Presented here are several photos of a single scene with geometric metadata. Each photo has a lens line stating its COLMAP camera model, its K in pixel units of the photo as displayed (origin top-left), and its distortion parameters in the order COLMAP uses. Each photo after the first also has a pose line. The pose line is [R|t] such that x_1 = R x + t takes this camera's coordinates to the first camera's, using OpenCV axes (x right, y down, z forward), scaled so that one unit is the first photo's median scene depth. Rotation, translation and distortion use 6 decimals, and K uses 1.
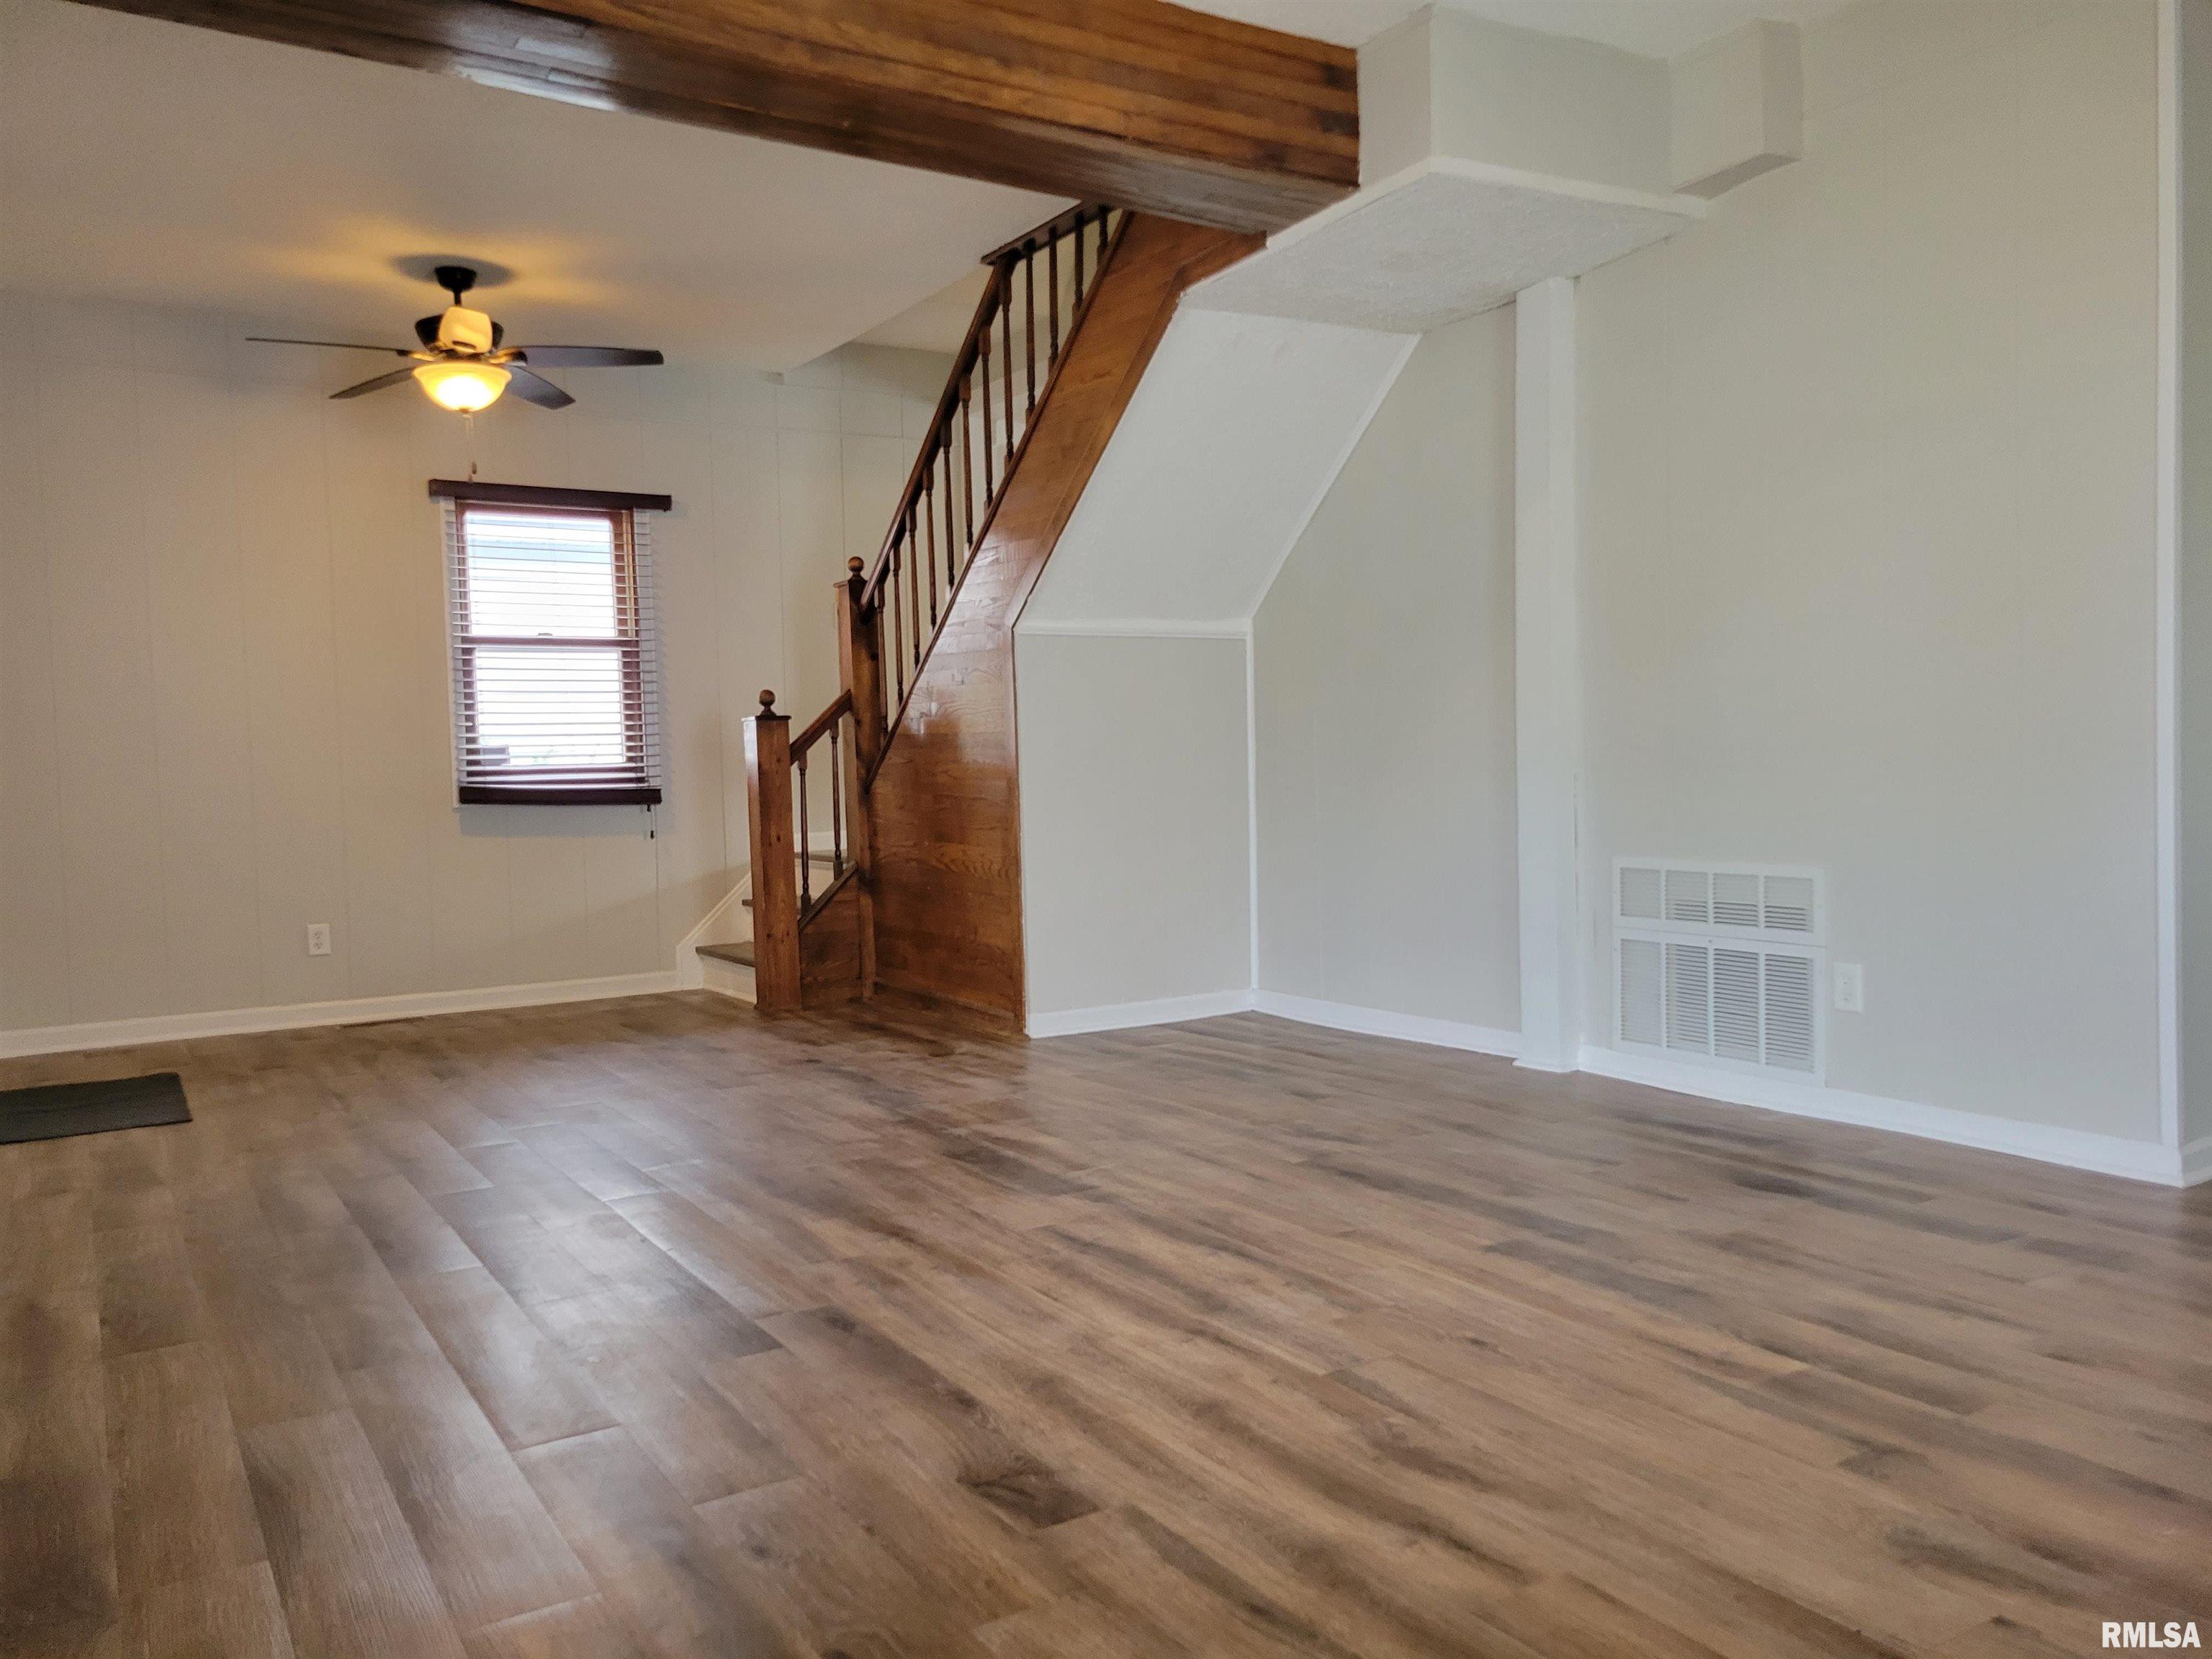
lens RADIAL K [[1663.0, 0, 1090.1], [0, 1663.0, 837.3], [0, 0, 1]] dist [0.057795, -0.048910]
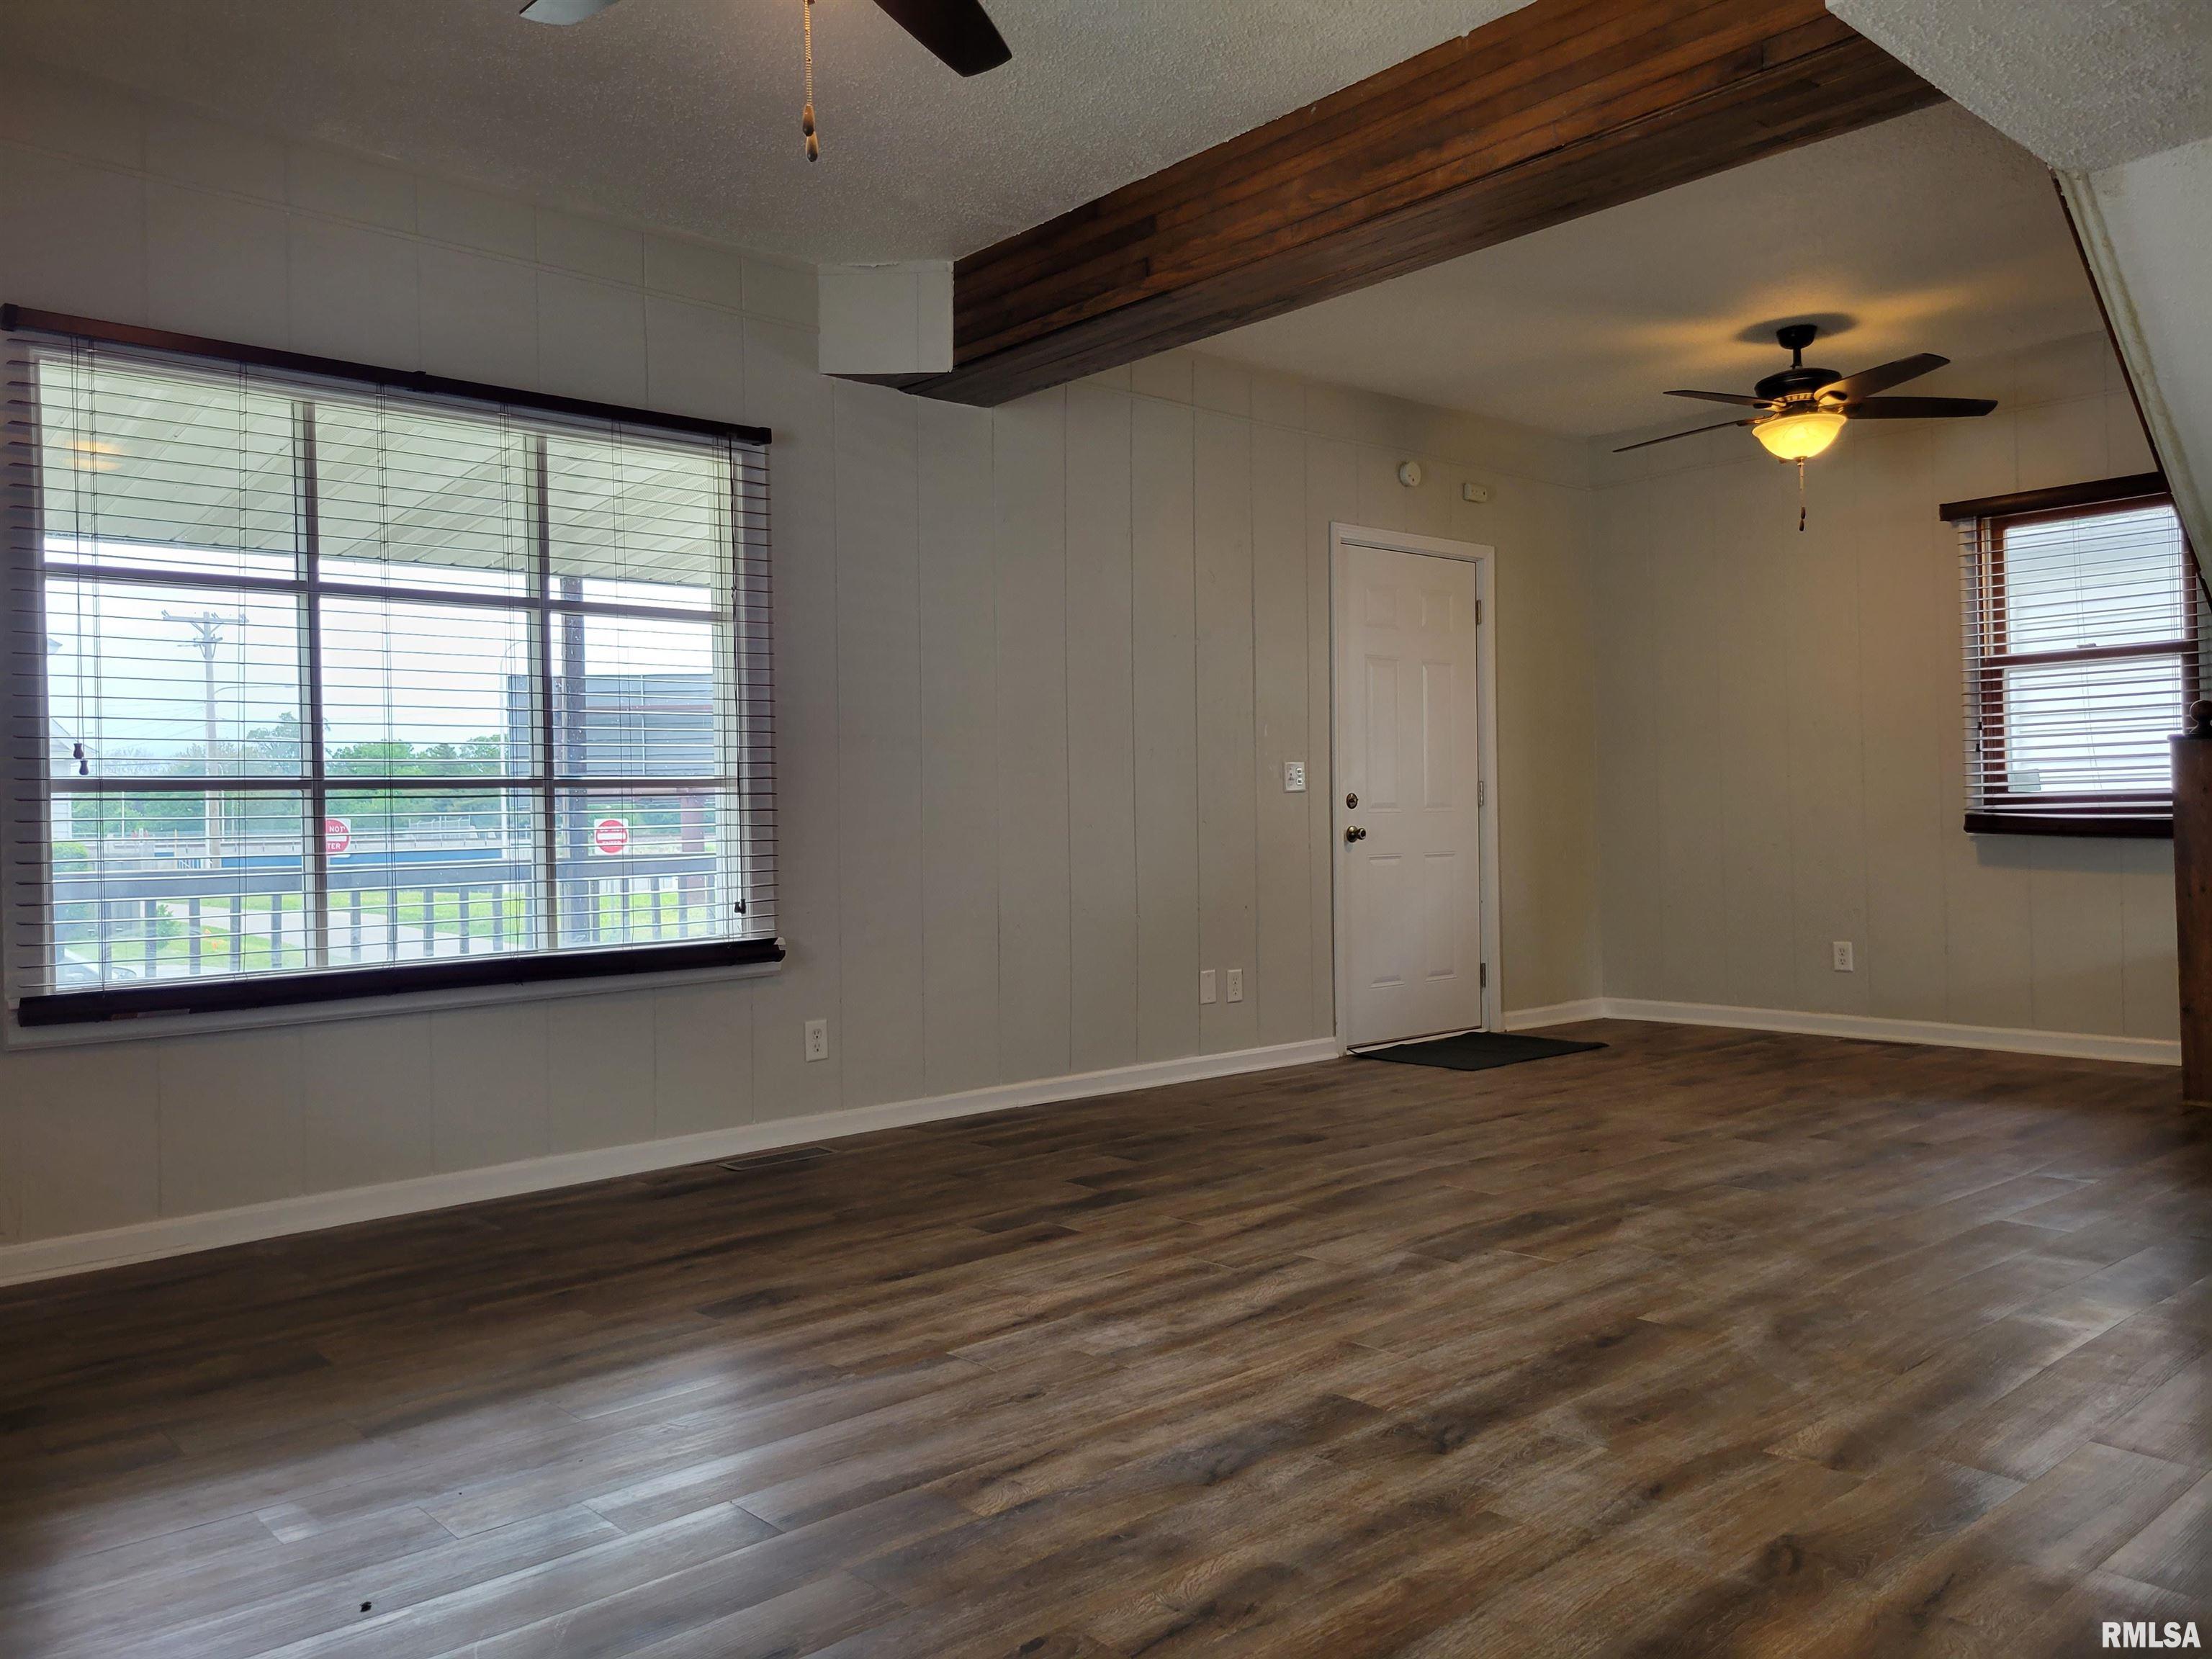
lens RADIAL K [[1663.0, 0, 1087.0], [0, 1663.0, 822.7], [0, 0, 1]] dist [0.057795, -0.048910]
pose [[0.161477, 0.023203, -0.986604, 0.548455], [-0.023257, 0.999535, 0.019701, -0.036037], [0.986602, 0.019764, 0.161942, 0.367603]]
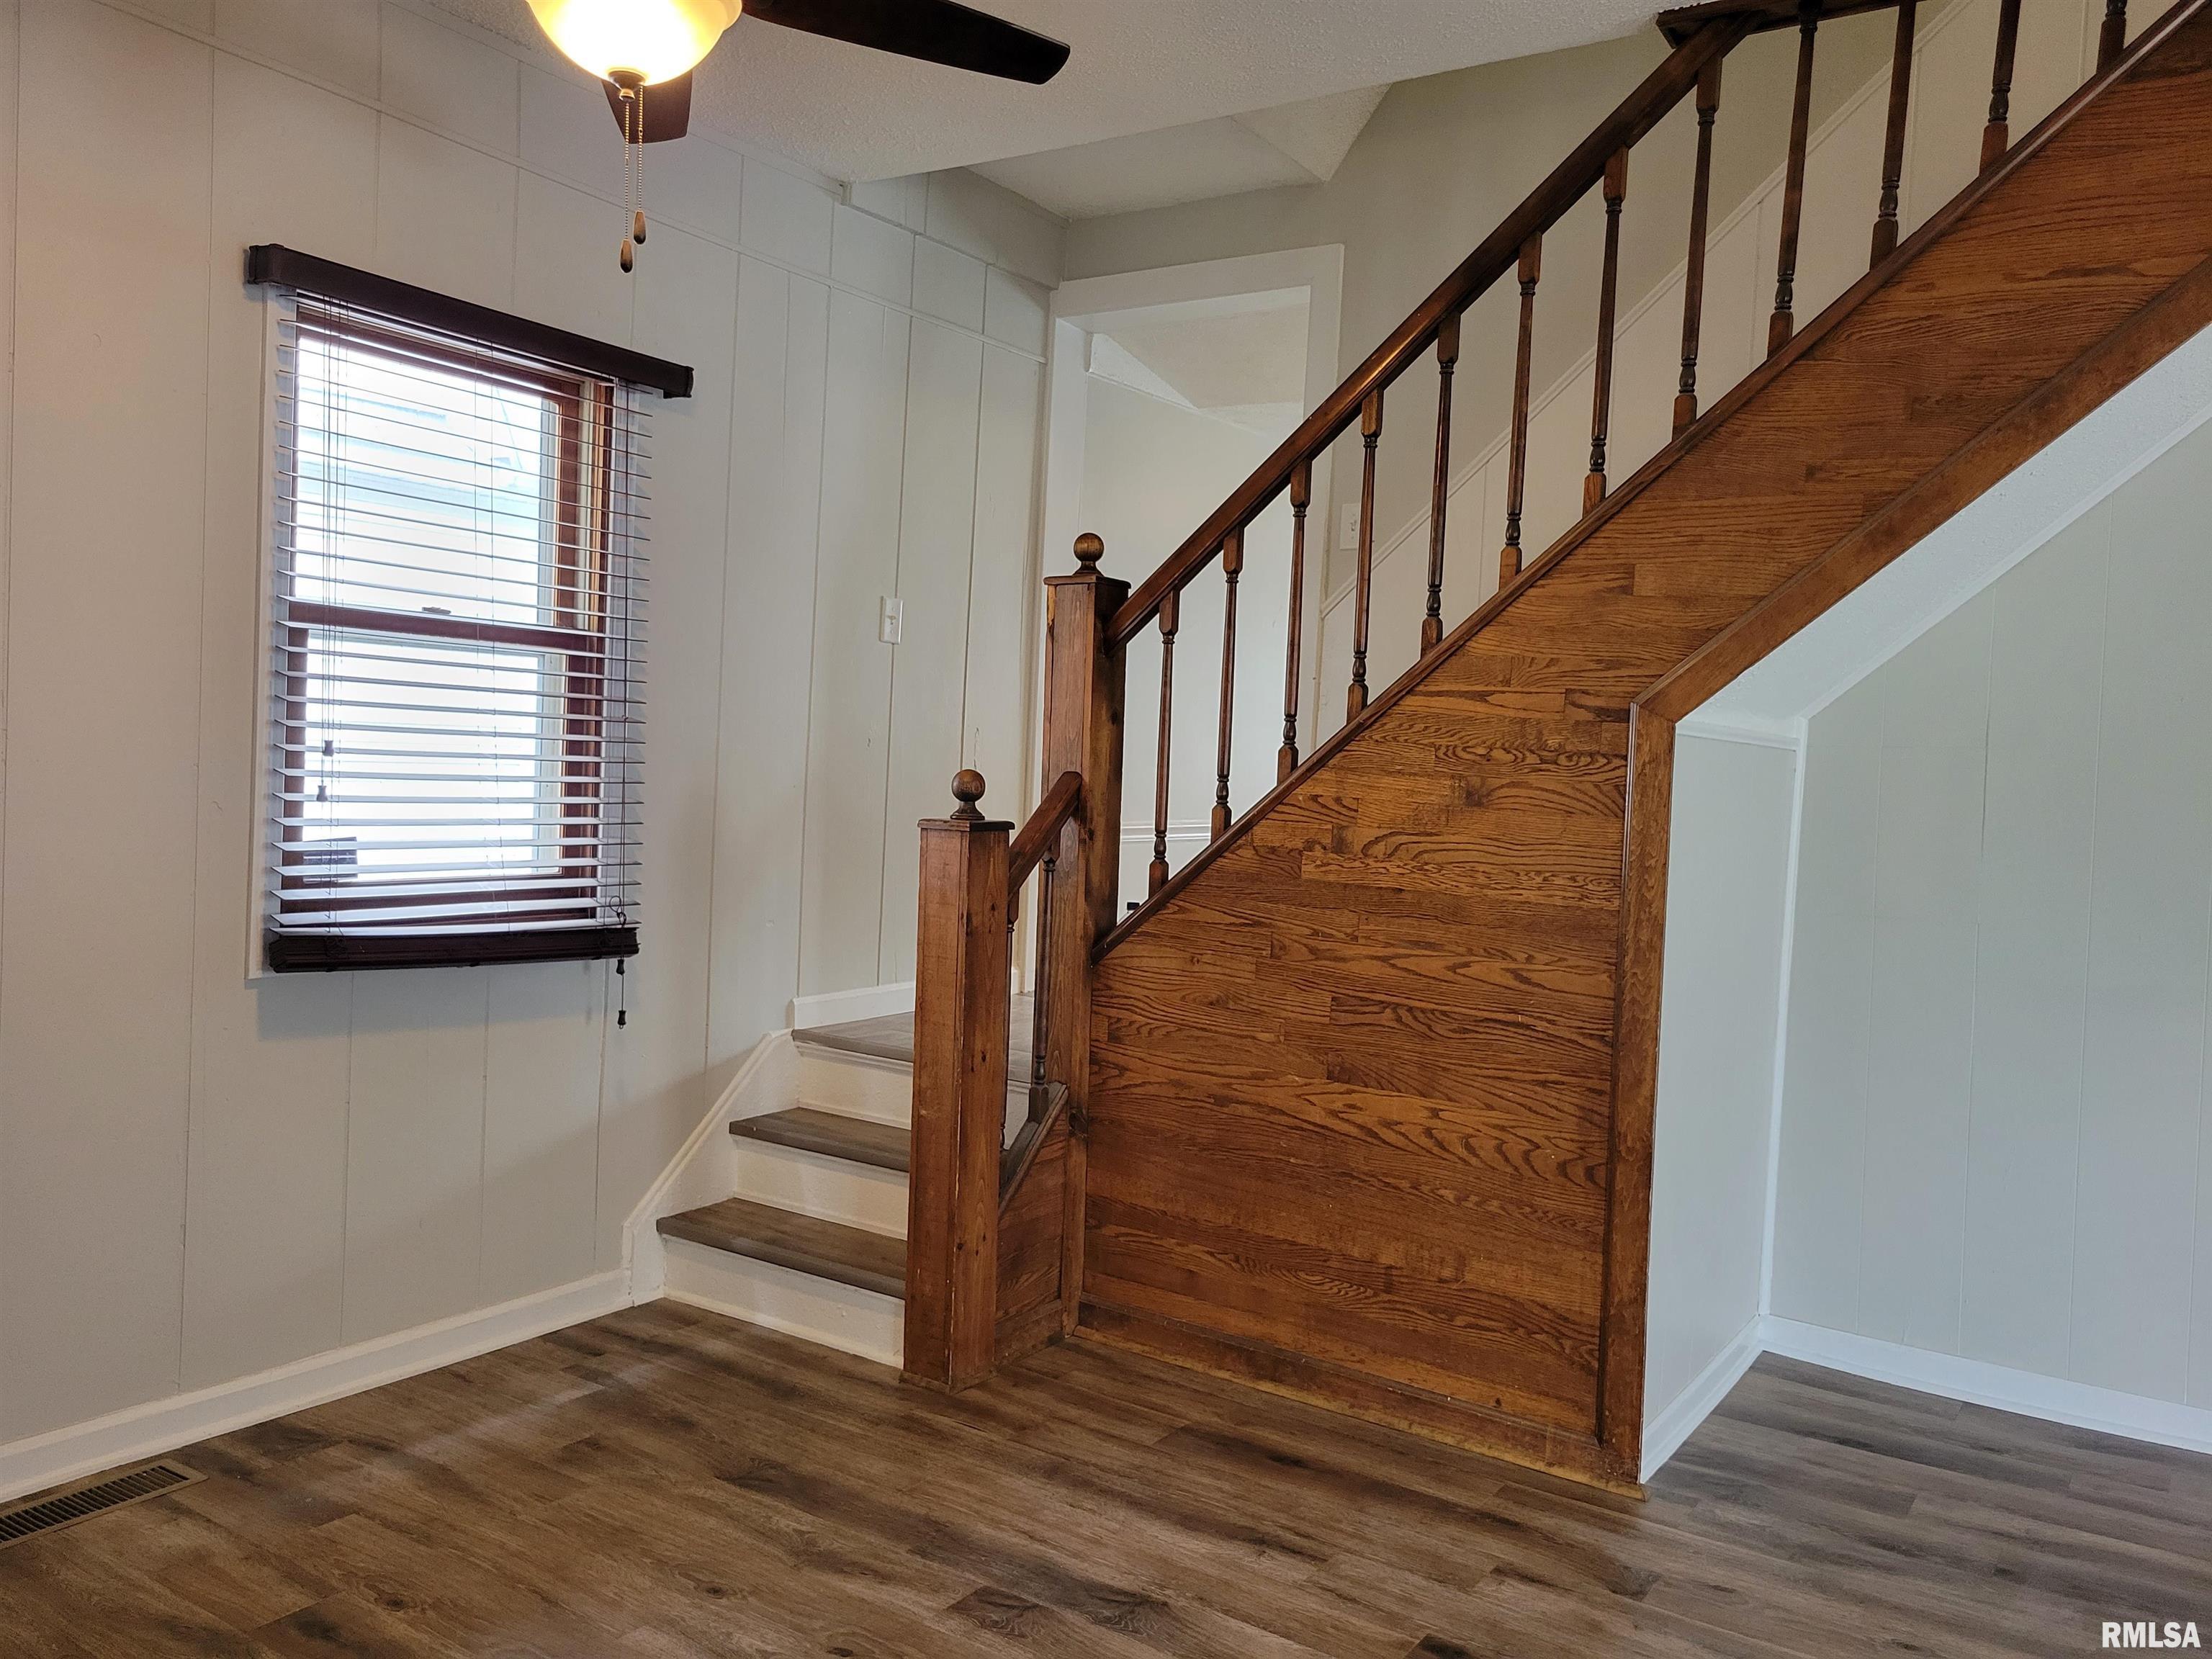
lens RADIAL K [[1663.0, 0, 1102.1], [0, 1663.0, 835.7], [0, 0, 1]] dist [0.057795, -0.048910]
pose [[0.909324, 0.047761, 0.413338, -0.394399], [-0.048828, 0.998775, -0.007988, -0.070115], [-0.413214, -0.012918, 0.910542, 0.539805]]
